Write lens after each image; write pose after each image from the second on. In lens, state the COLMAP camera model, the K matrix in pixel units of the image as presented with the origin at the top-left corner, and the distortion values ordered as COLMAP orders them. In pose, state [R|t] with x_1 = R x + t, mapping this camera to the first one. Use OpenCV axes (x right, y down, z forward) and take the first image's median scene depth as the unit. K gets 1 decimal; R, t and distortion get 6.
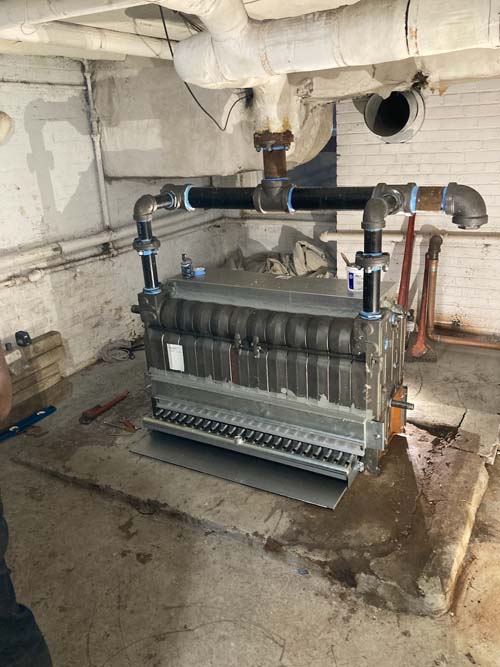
lens RADIAL K [[551.7, 0, 250.0], [0, 551.7, 333.5], [0, 0, 1]] dist [0.005800, 0.008168]
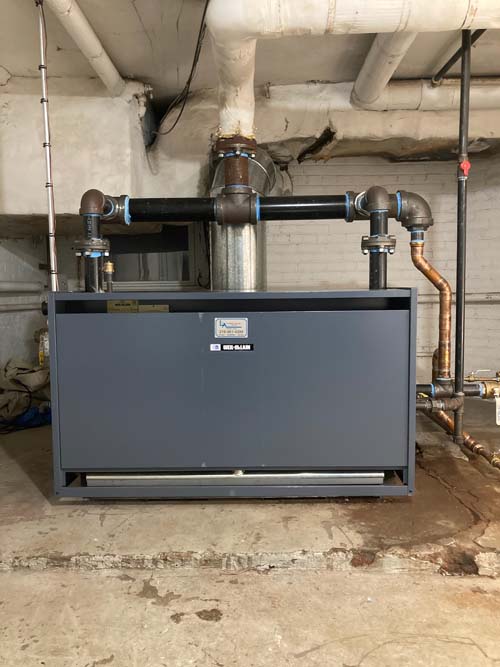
lens RADIAL K [[553.0, 0, 250.0], [0, 553.0, 333.5], [0, 0, 1]] dist [0.004390, 0.001938]
pose [[0.878768, 0.010363, 0.477138, -0.415318], [0.131972, 0.955504, -0.263811, 0.231225], [-0.458640, 0.294797, 0.838298, 0.275872]]
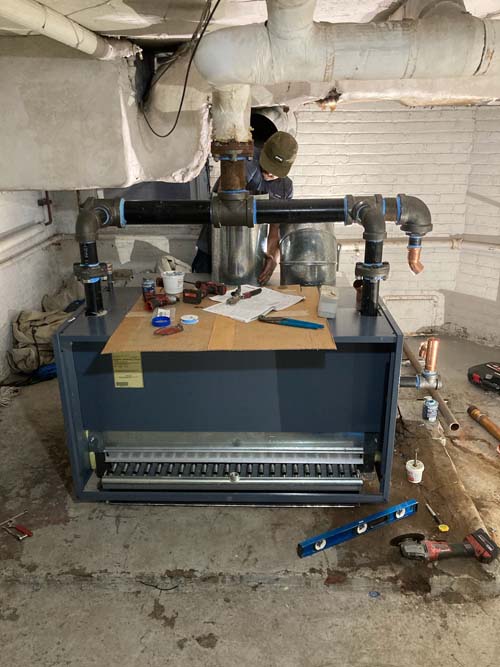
lens RADIAL K [[551.7, 0, 250.0], [0, 551.7, 333.5], [0, 0, 1]] dist [0.005800, 0.008168]
pose [[0.886893, -0.117992, 0.446653, -0.399222], [0.126014, 0.991958, 0.011825, -0.051432], [-0.444457, 0.045797, 0.894629, 0.173794]]
